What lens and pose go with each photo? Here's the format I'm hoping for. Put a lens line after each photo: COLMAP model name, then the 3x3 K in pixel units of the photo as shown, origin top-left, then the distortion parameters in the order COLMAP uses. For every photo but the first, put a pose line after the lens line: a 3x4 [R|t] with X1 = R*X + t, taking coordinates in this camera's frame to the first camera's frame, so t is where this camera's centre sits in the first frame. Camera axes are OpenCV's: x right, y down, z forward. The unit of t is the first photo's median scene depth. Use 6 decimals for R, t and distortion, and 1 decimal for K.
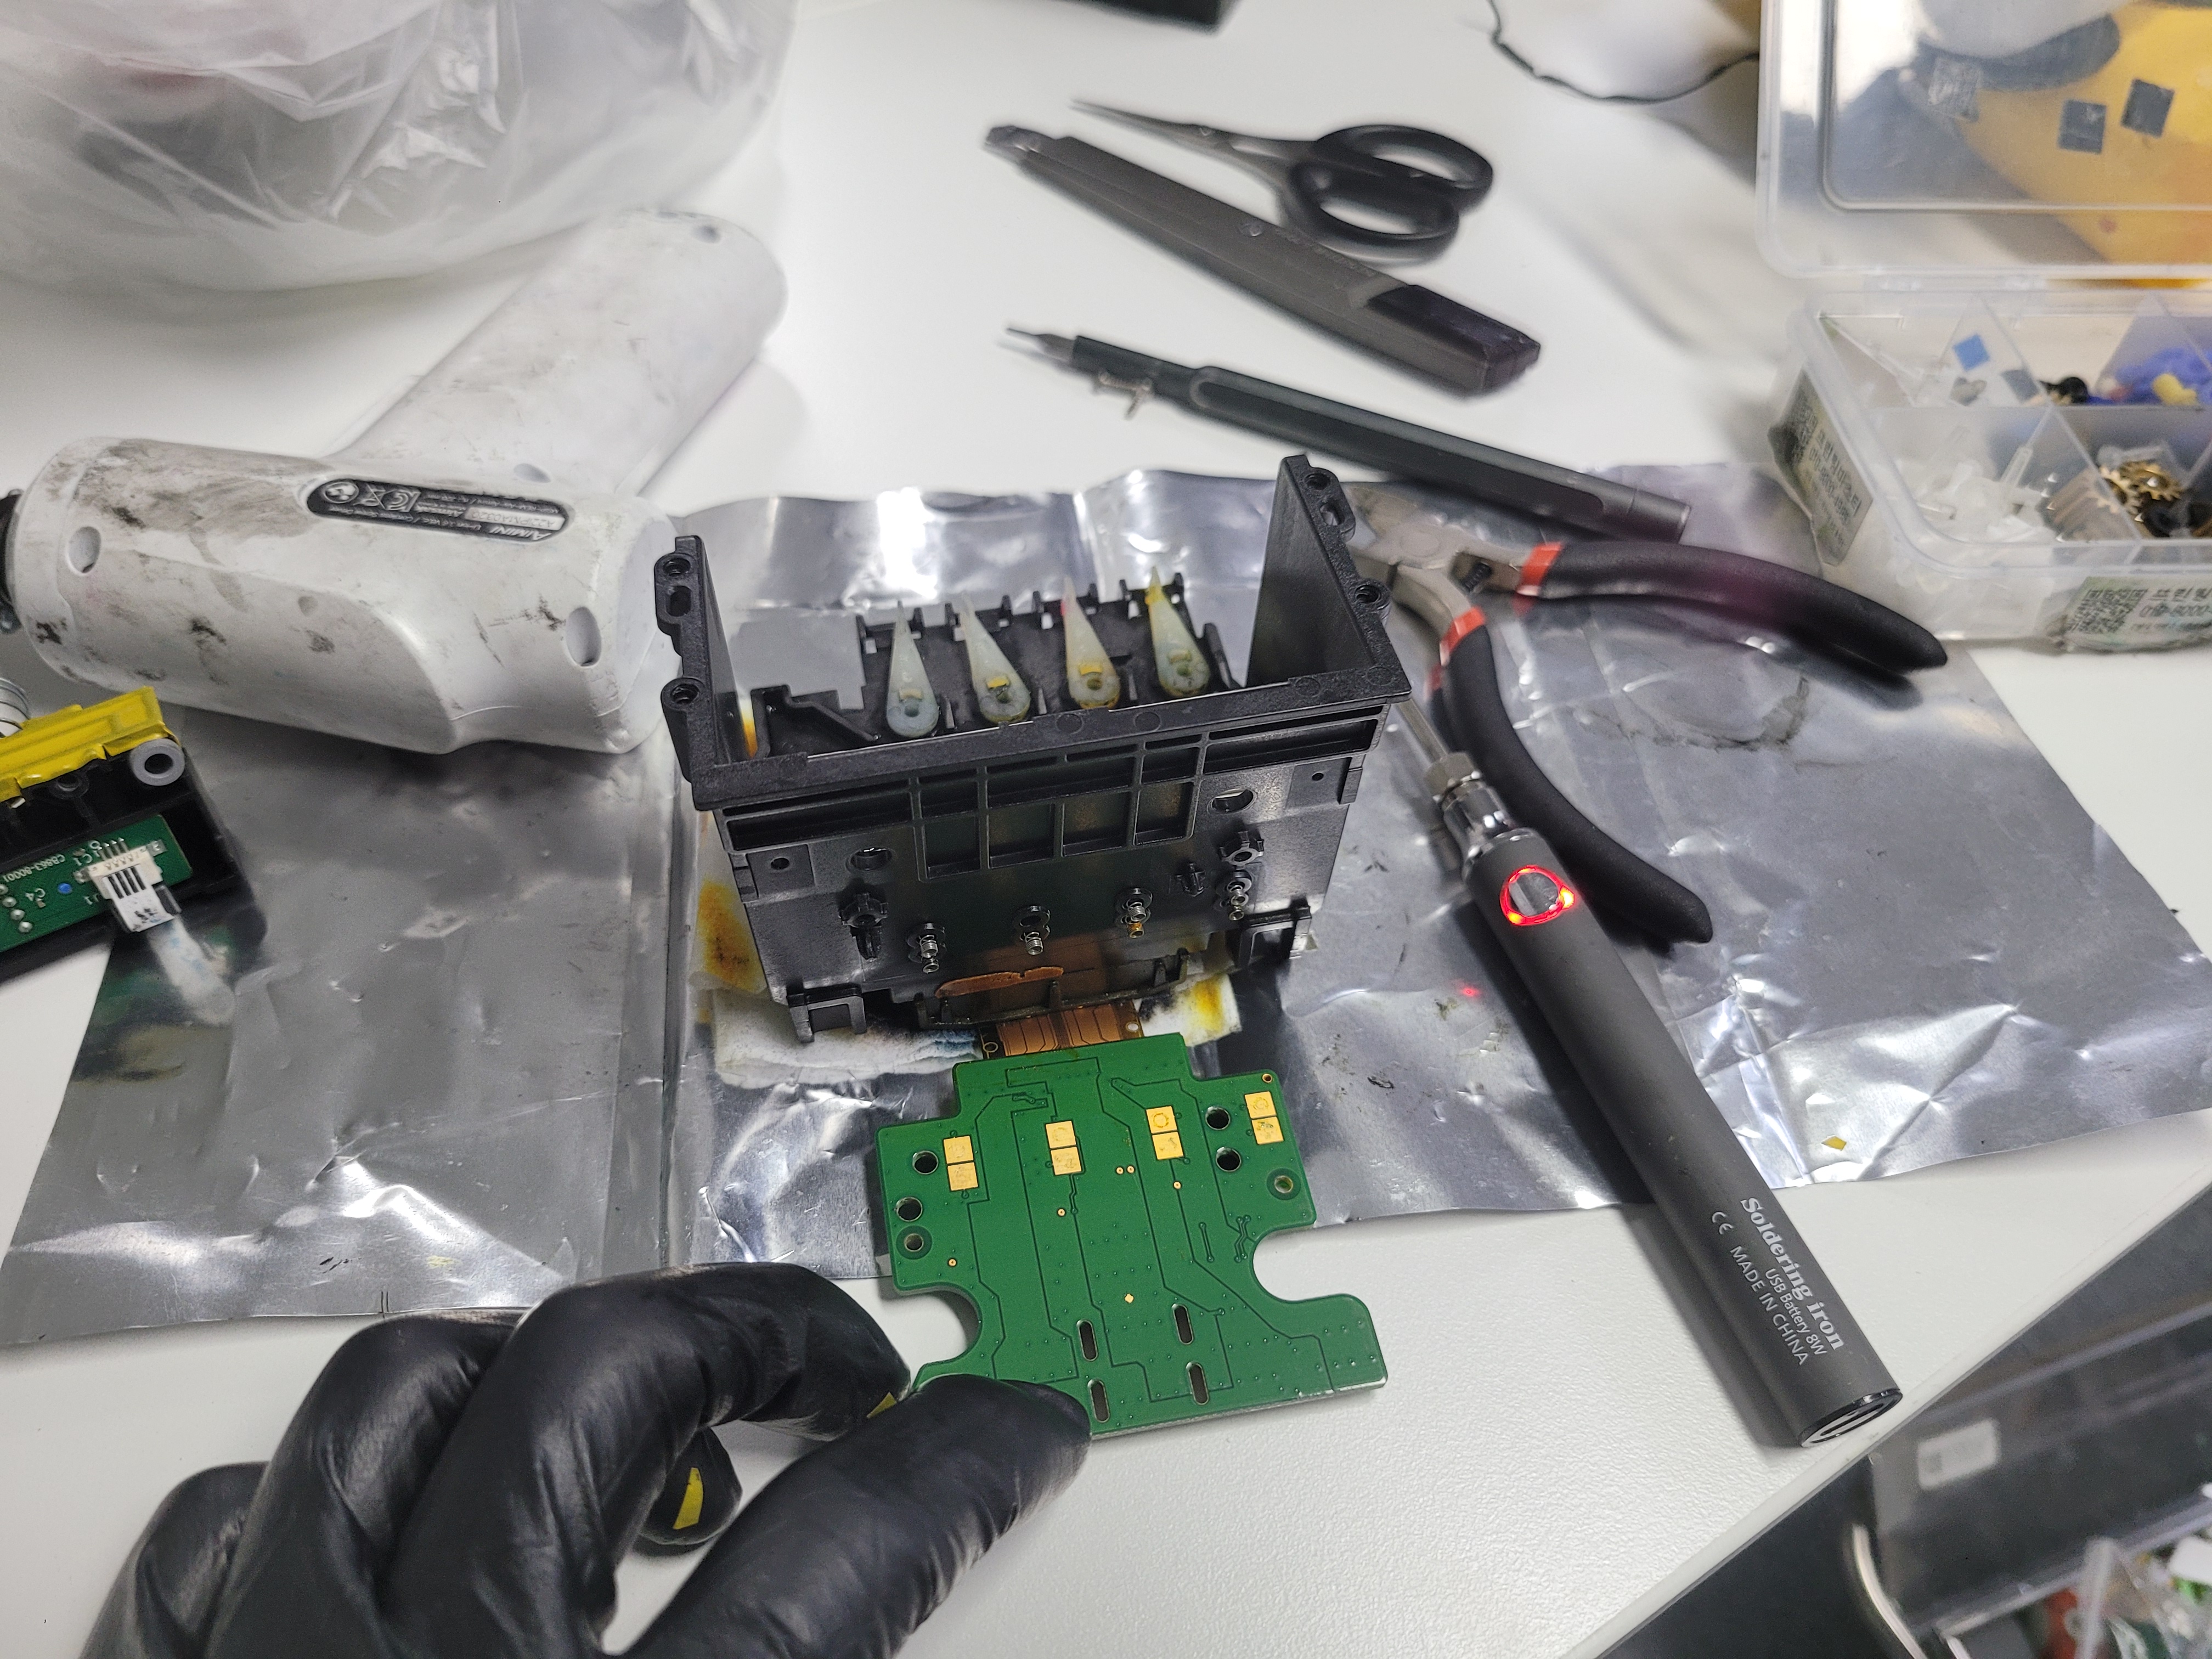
lens RADIAL K [[1695.6, 0, 1079.1], [0, 1695.6, 815.1], [0, 0, 1]] dist [0.008669, -0.000984]
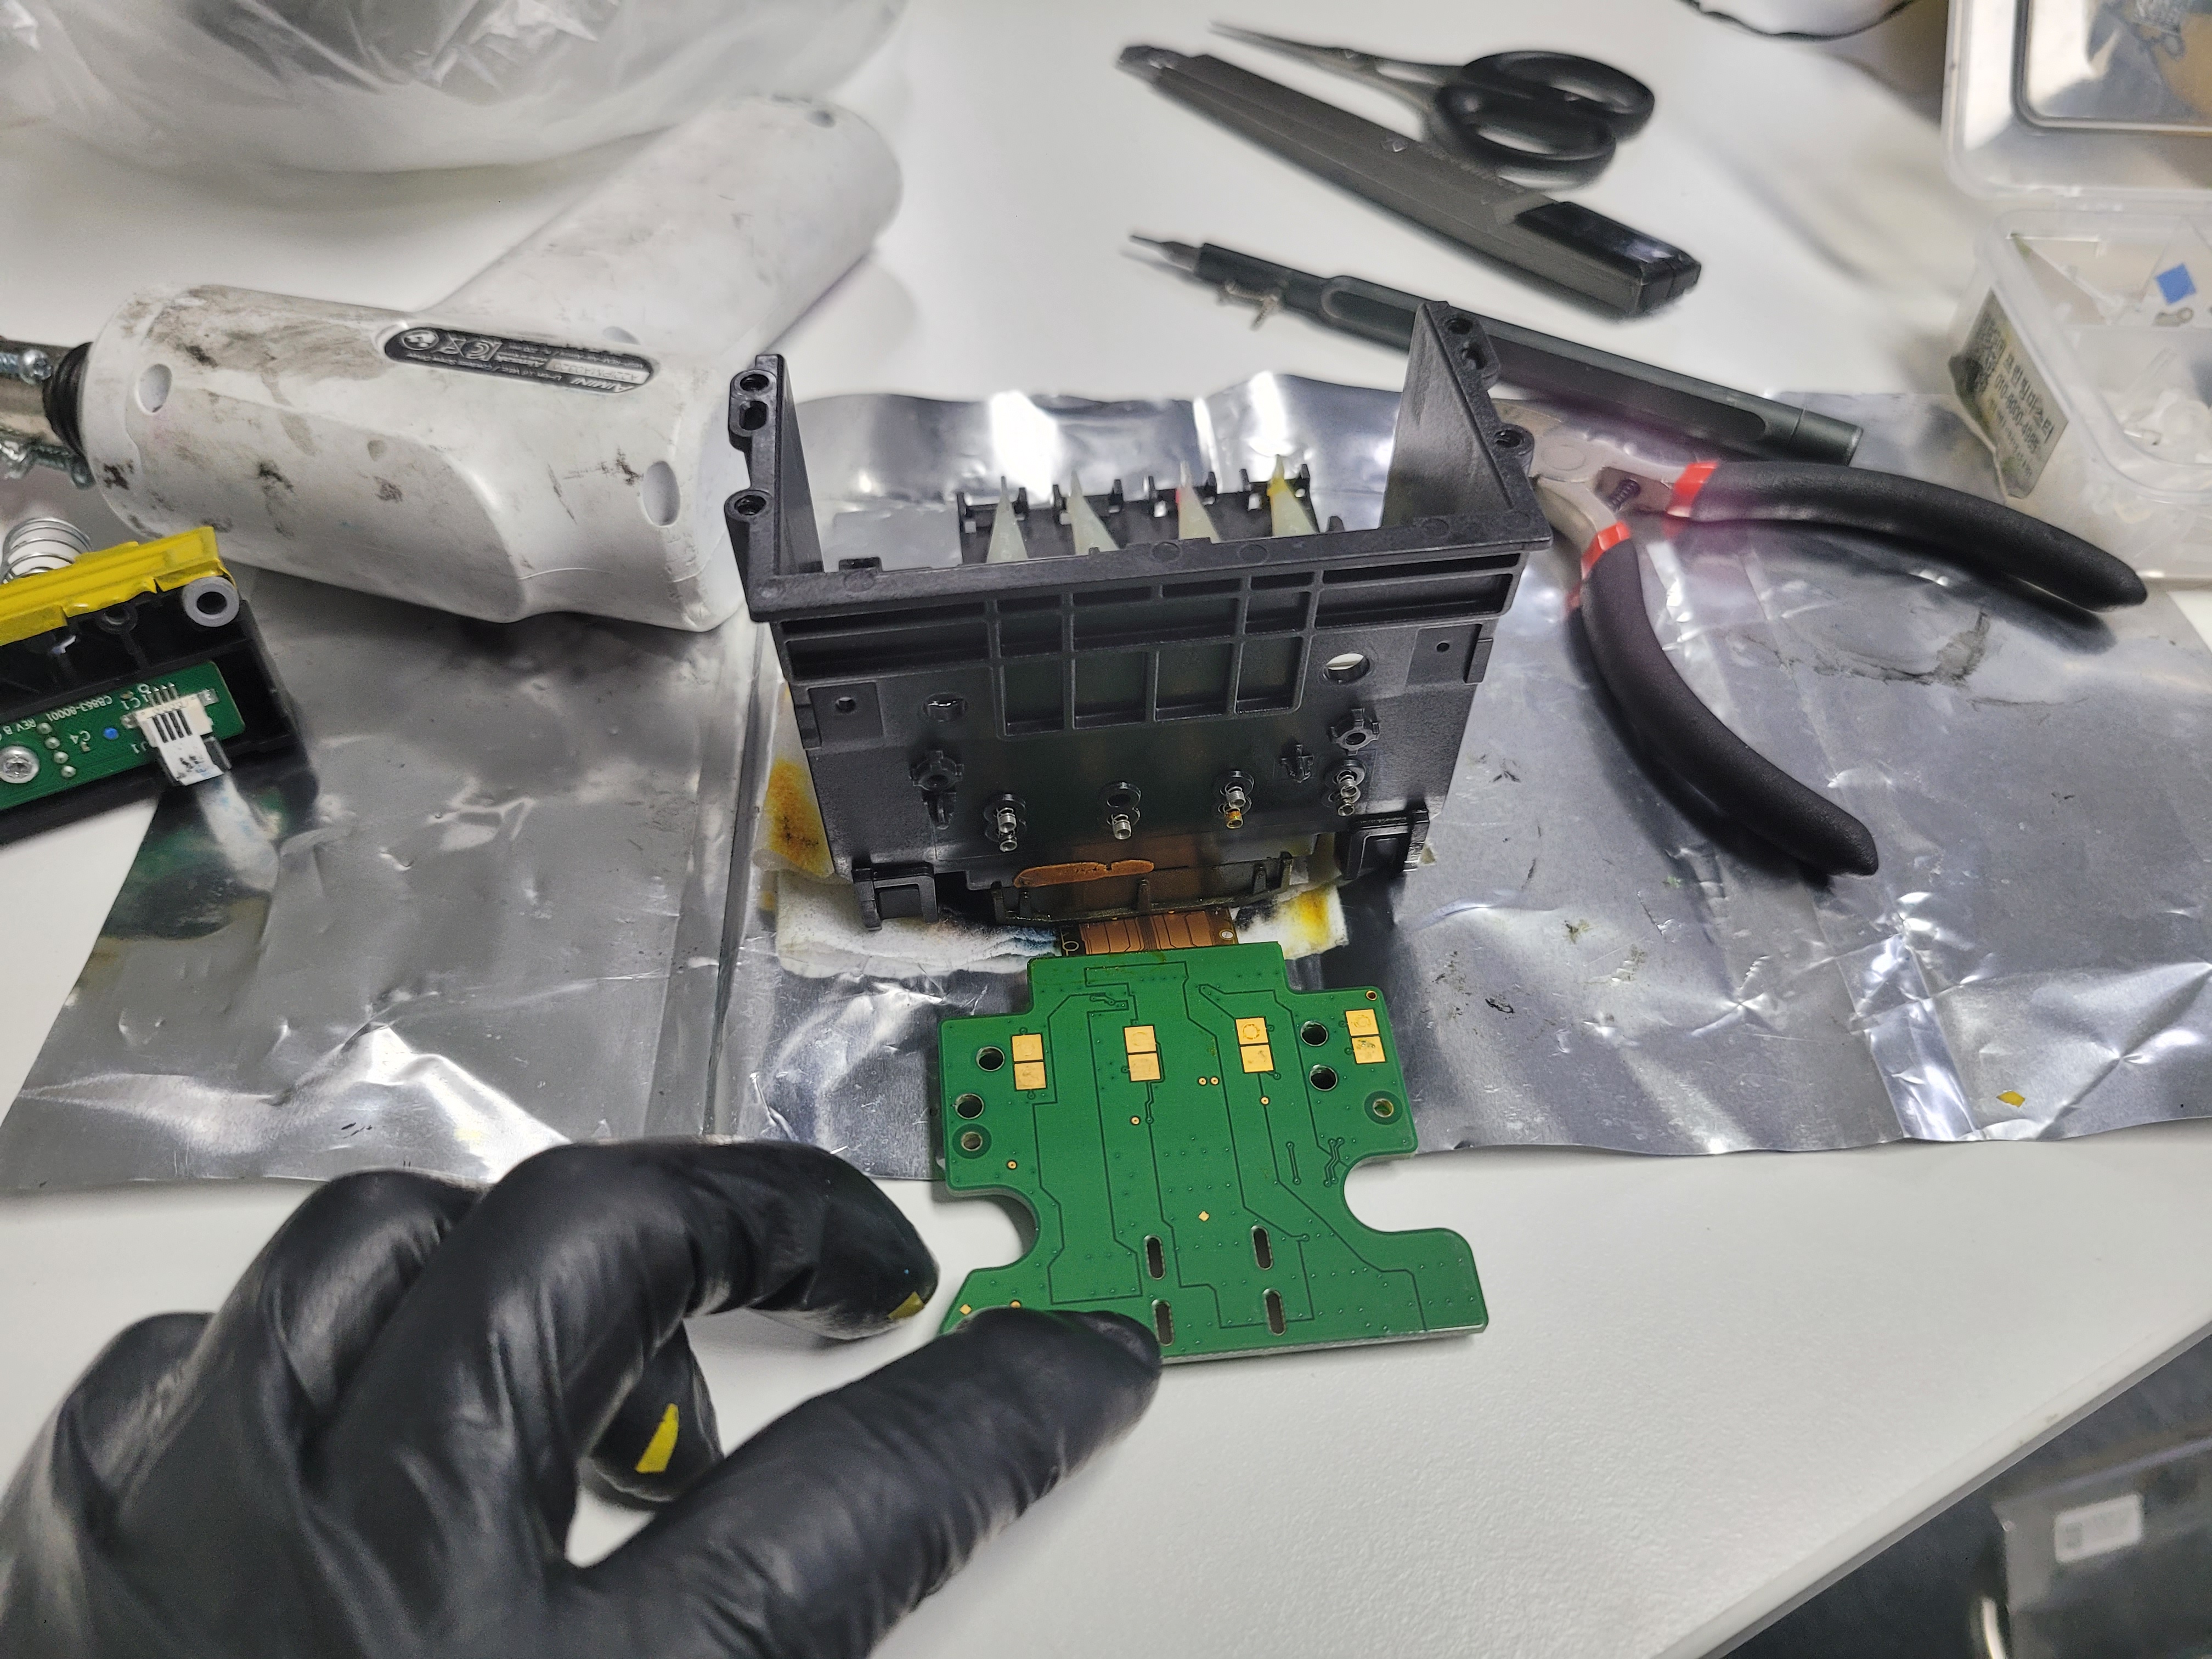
lens RADIAL K [[1682.9, 0, 1106.0], [0, 1682.9, 829.5], [0, 0, 1]] dist [0.017541, -0.016724]
pose [[0.997597, 0.043096, -0.054245, 0.012134], [-0.044248, 0.998816, -0.020228, 0.087150], [0.053309, 0.022580, 0.998323, 0.082722]]
